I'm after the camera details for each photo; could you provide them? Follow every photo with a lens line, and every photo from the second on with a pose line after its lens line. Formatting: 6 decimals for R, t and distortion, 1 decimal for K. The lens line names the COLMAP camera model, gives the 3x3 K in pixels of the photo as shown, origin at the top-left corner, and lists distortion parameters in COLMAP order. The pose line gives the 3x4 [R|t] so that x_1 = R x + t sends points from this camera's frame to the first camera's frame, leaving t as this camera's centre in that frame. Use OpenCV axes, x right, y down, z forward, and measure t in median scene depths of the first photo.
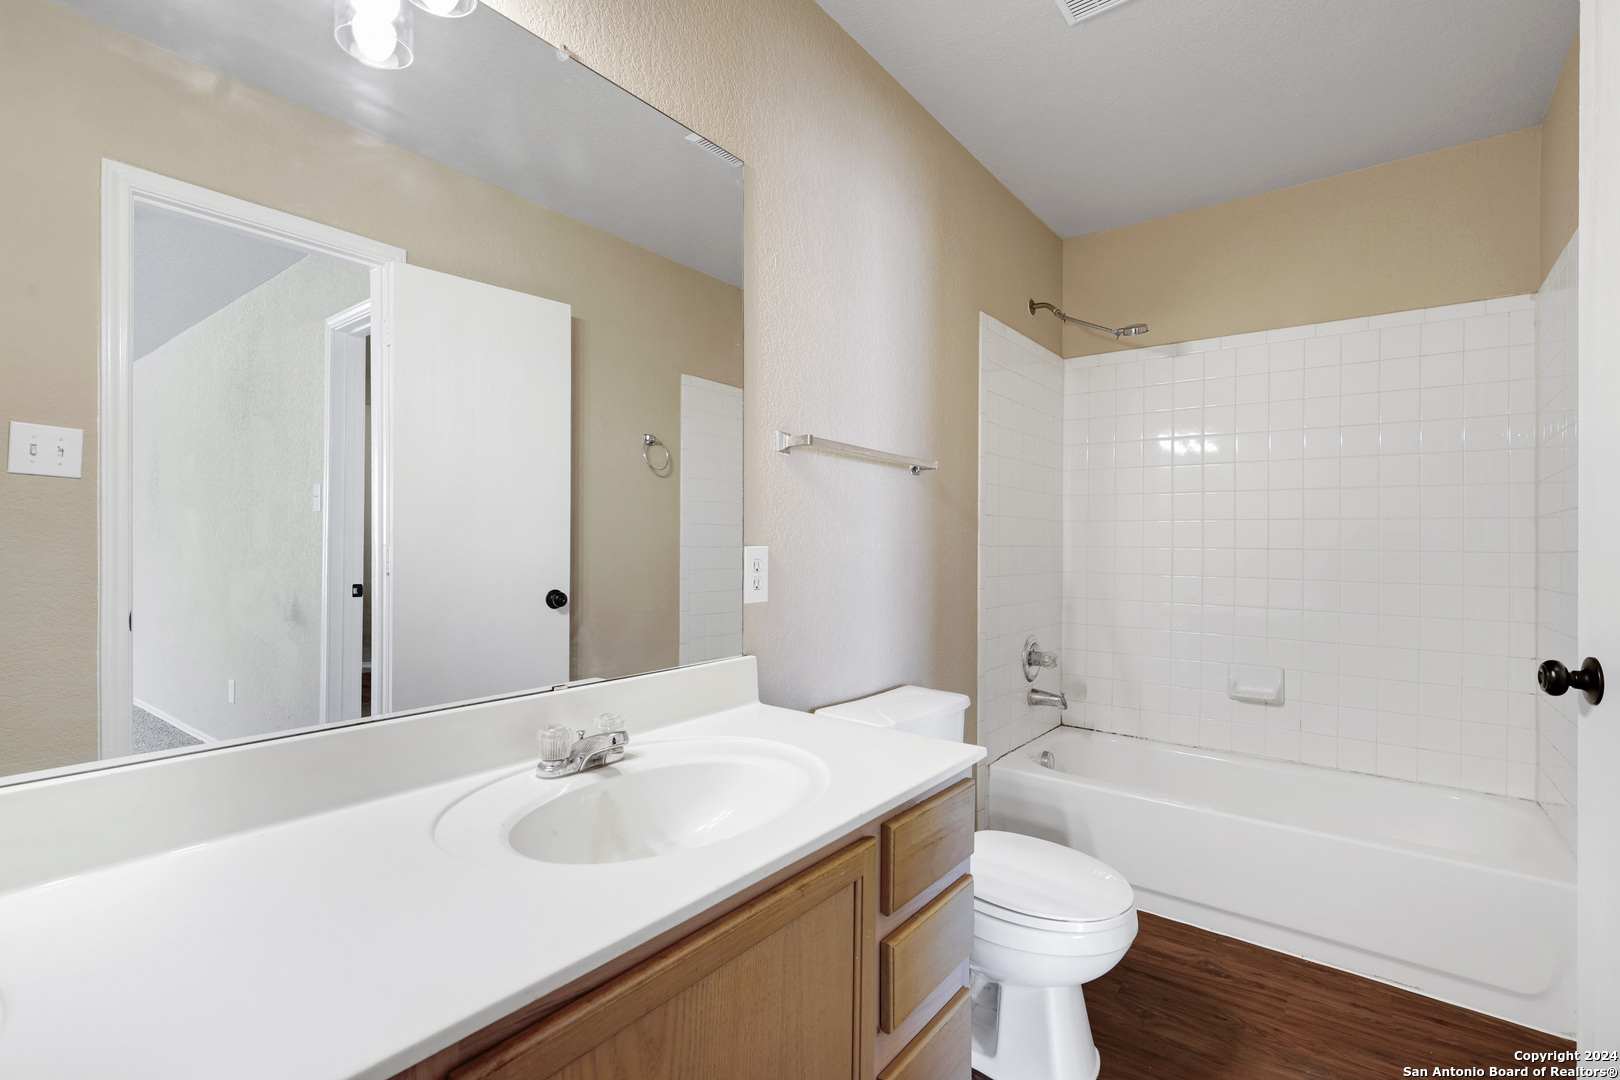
lens RADIAL K [[740.6, 0, 805.7], [0, 740.6, 549.4], [0, 0, 1]] dist [0.002475, 0.001236]
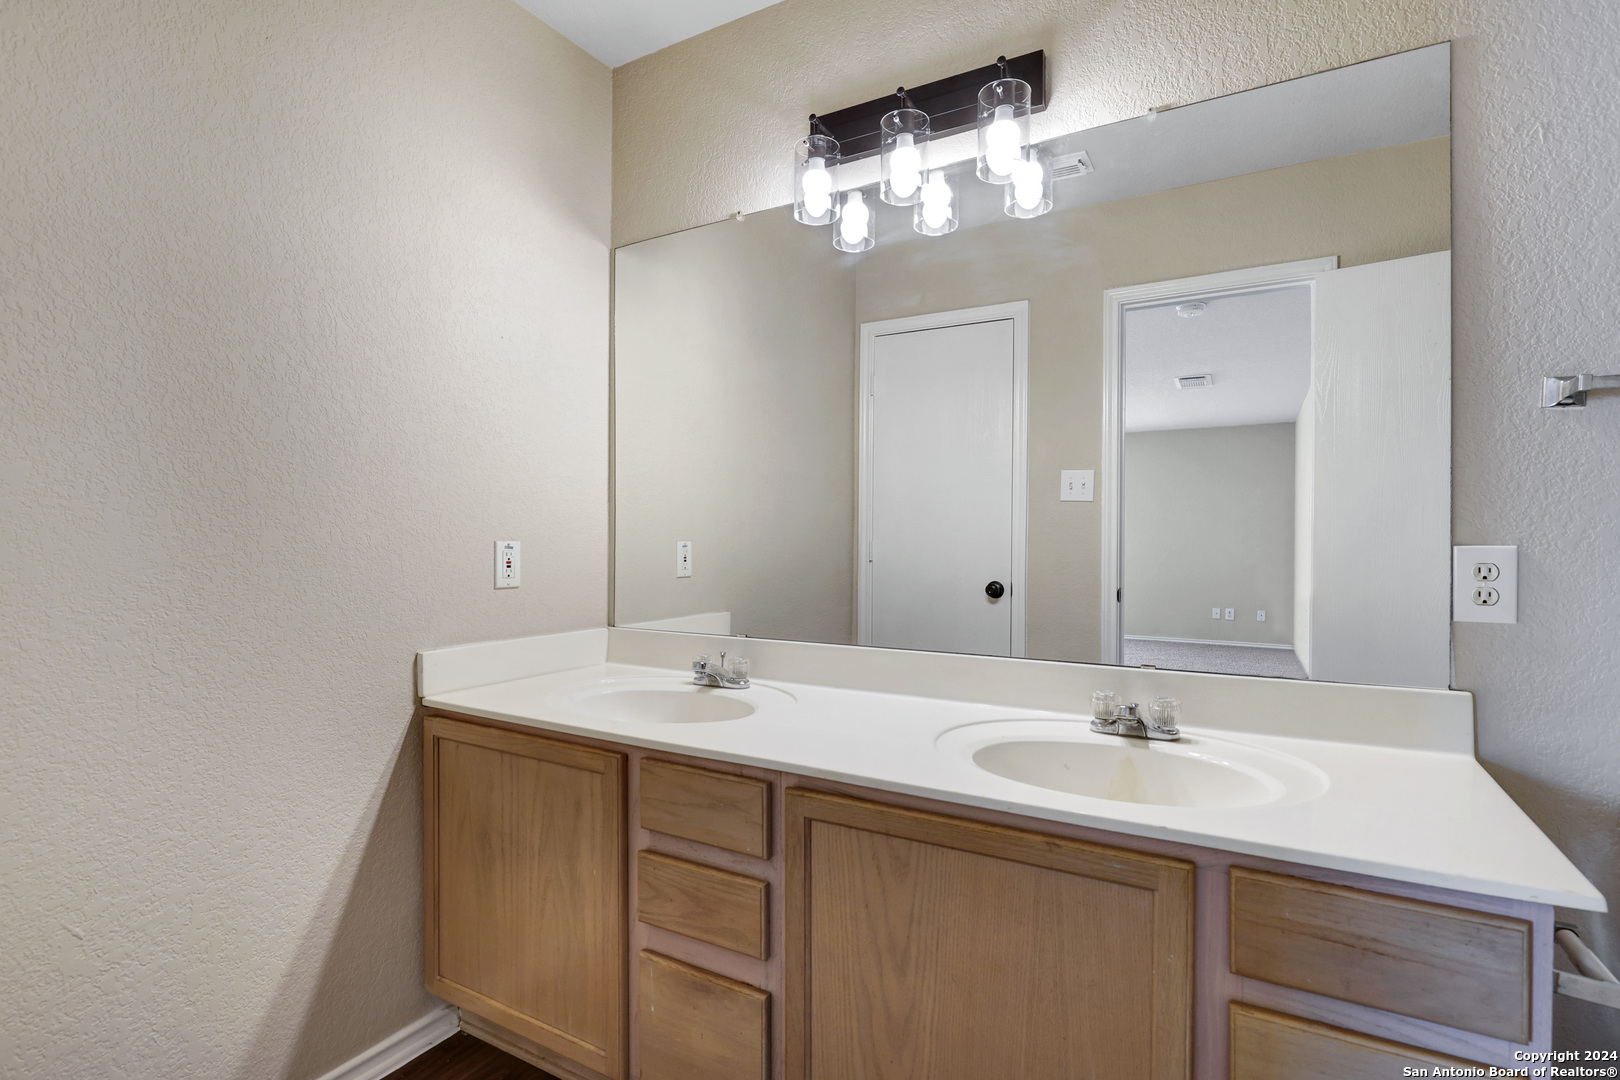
lens RADIAL K [[740.6, 0, 804.7], [0, 740.6, 542.4], [0, 0, 1]] dist [0.002475, 0.001236]
pose [[0.140375, -0.006251, -0.990079, 0.571575], [0.001903, 0.999980, -0.006043, -0.002860], [0.990097, -0.001036, 0.140384, 0.243173]]
